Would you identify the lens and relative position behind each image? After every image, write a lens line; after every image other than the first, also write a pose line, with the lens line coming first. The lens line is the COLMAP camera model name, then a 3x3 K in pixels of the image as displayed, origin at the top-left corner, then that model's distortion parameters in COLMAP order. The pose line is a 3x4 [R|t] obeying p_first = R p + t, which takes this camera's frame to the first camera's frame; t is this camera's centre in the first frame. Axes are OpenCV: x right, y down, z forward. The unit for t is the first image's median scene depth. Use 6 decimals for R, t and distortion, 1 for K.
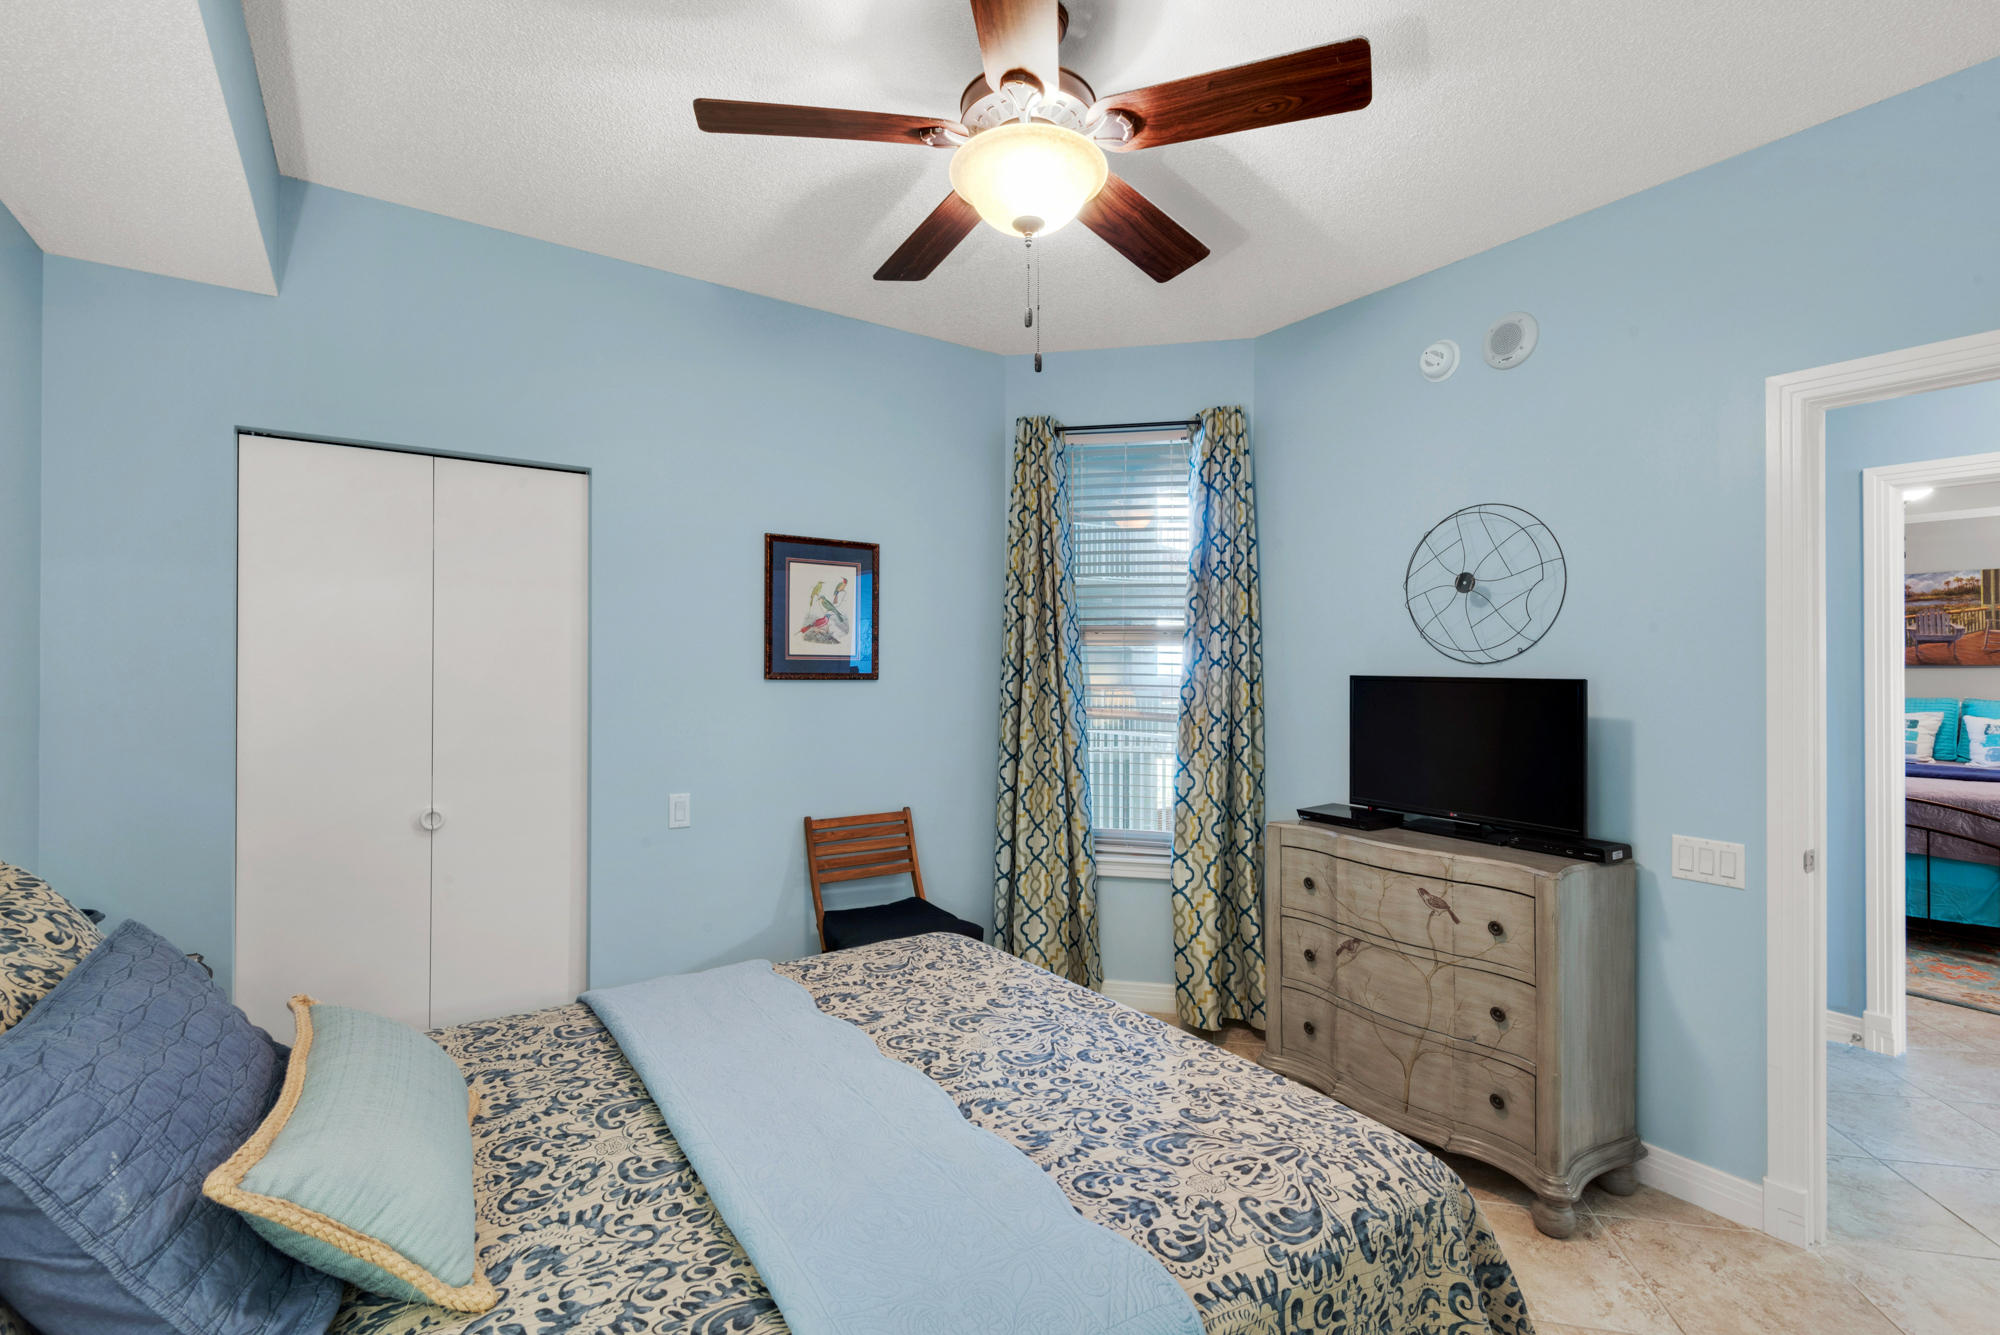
lens RADIAL K [[900.0, 0, 995.4], [0, 900.0, 665.1], [0, 0, 1]] dist [0.033725, -0.018212]
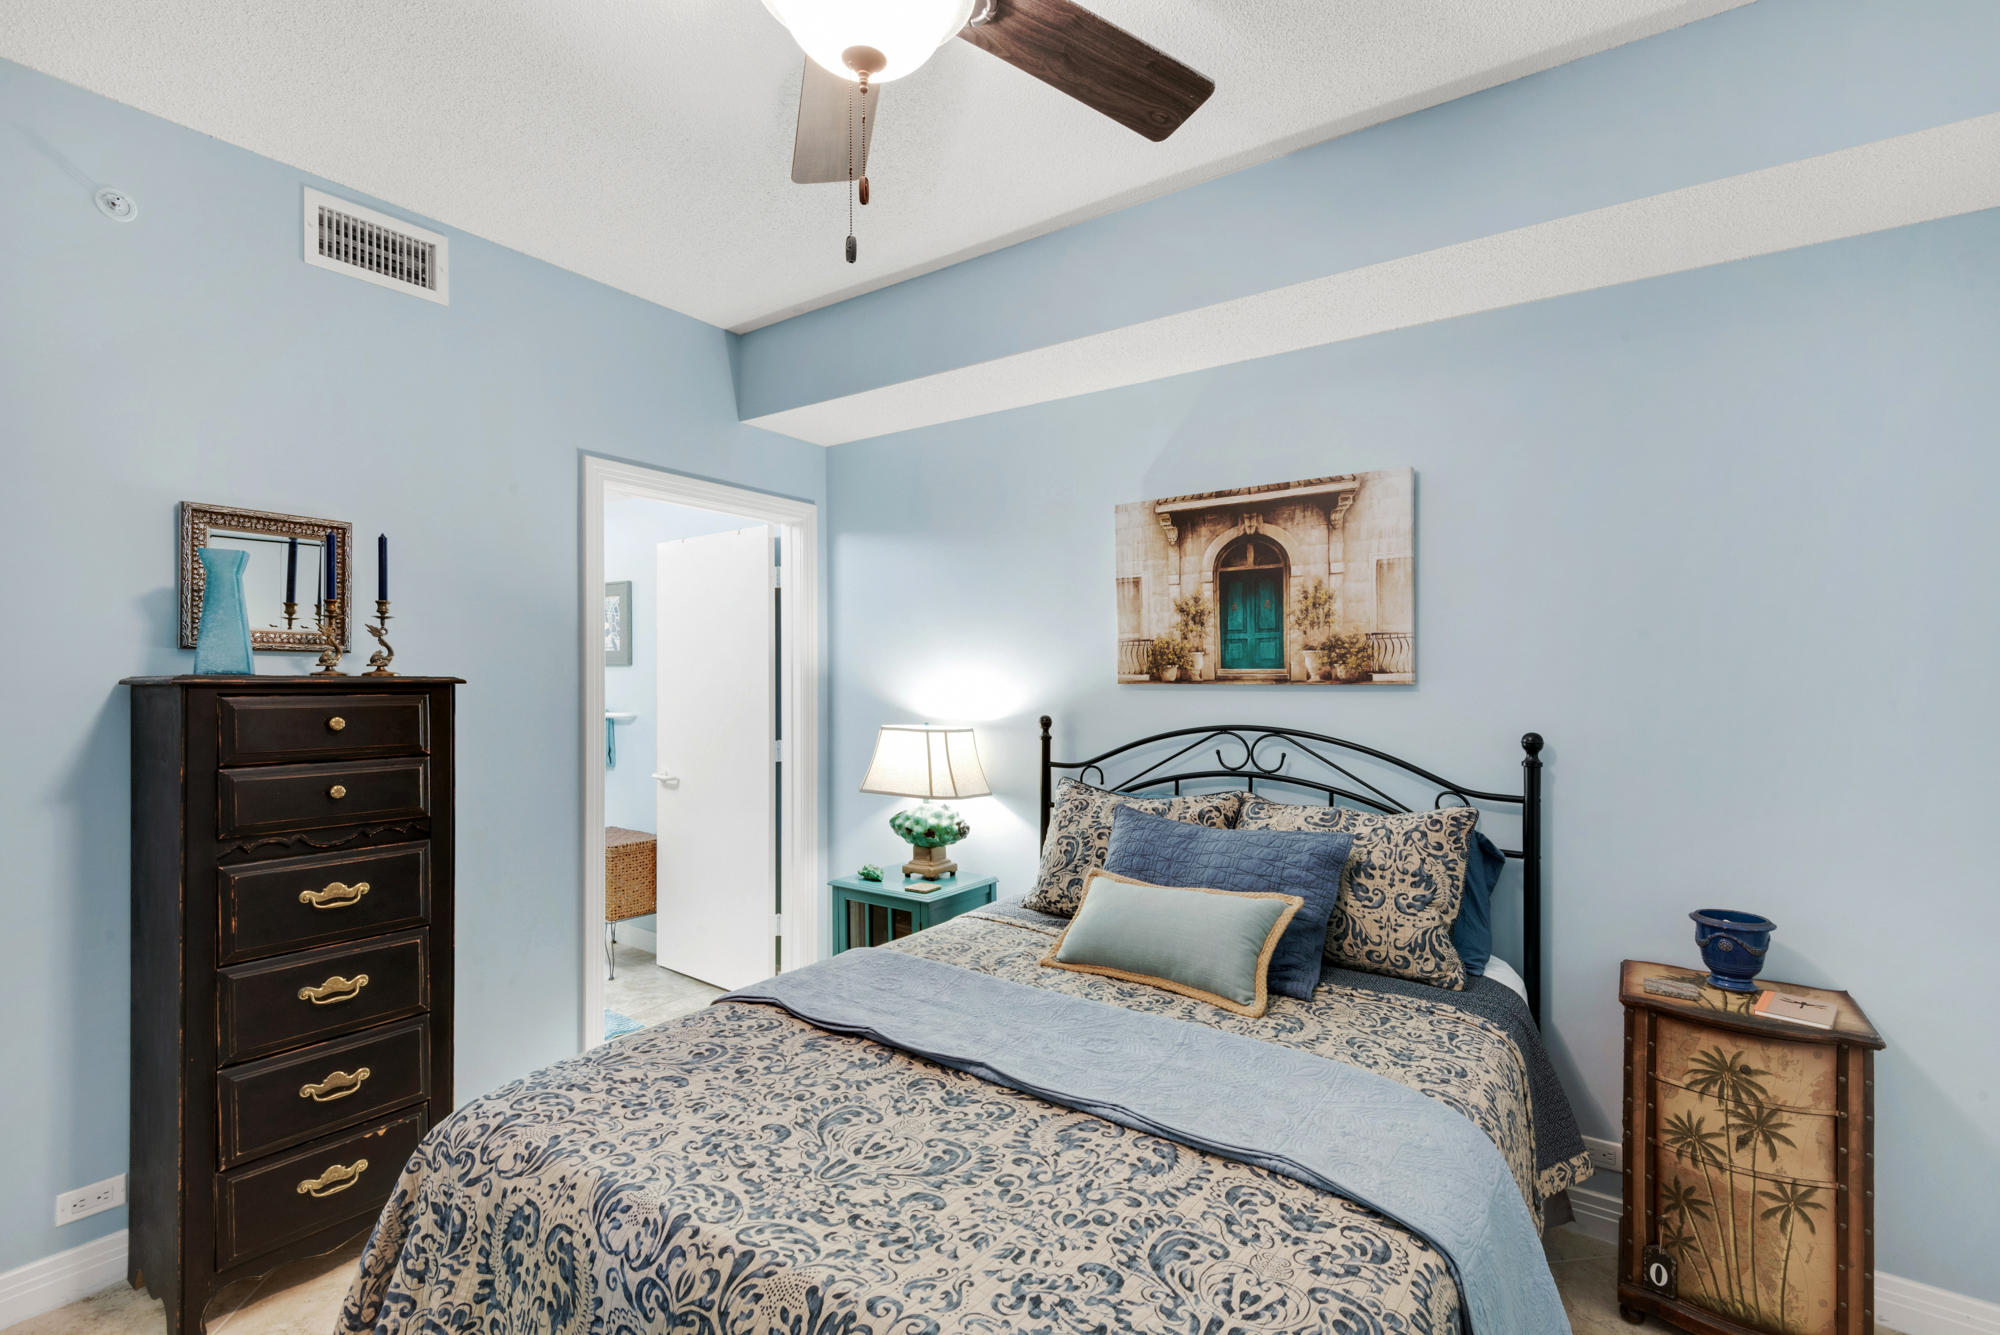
lens RADIAL K [[906.2, 0, 1012.8], [0, 906.2, 684.8], [0, 0, 1]] dist [0.061859, -0.045414]
pose [[-0.926794, -0.009303, -0.375456, 0.215732], [-0.010677, 0.999942, 0.001581, 0.004040], [0.375419, 0.005474, -0.926839, 1.797528]]
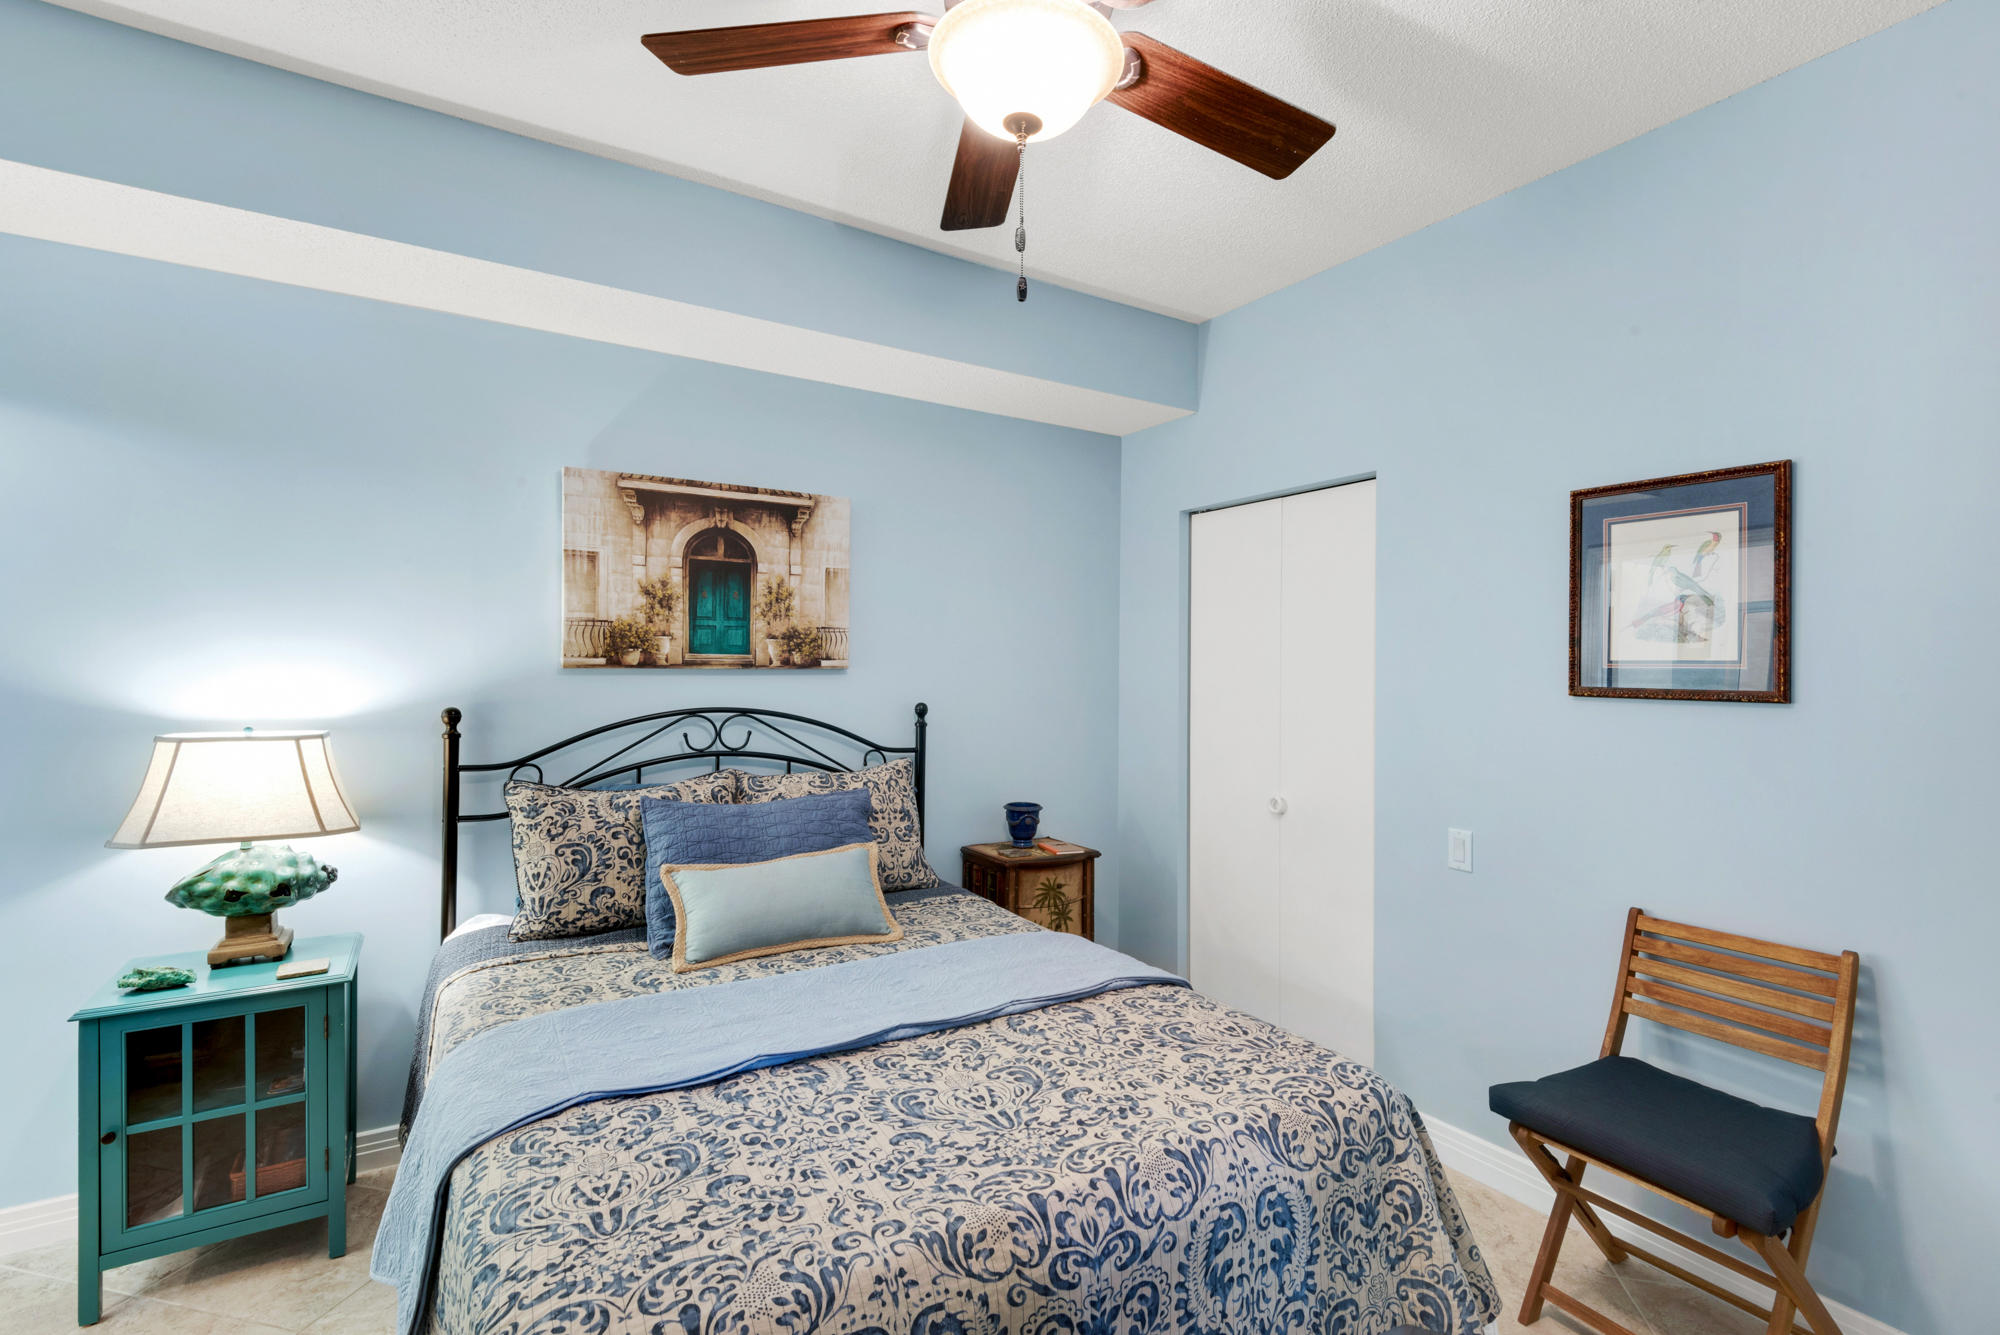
lens RADIAL K [[900.0, 0, 995.4], [0, 900.0, 665.1], [0, 0, 1]] dist [0.033725, -0.018212]
pose [[-0.028562, -0.008841, -0.999553, 0.891063], [-0.009325, 0.999920, -0.008577, 0.003988], [0.999549, 0.009076, -0.028642, 1.044527]]
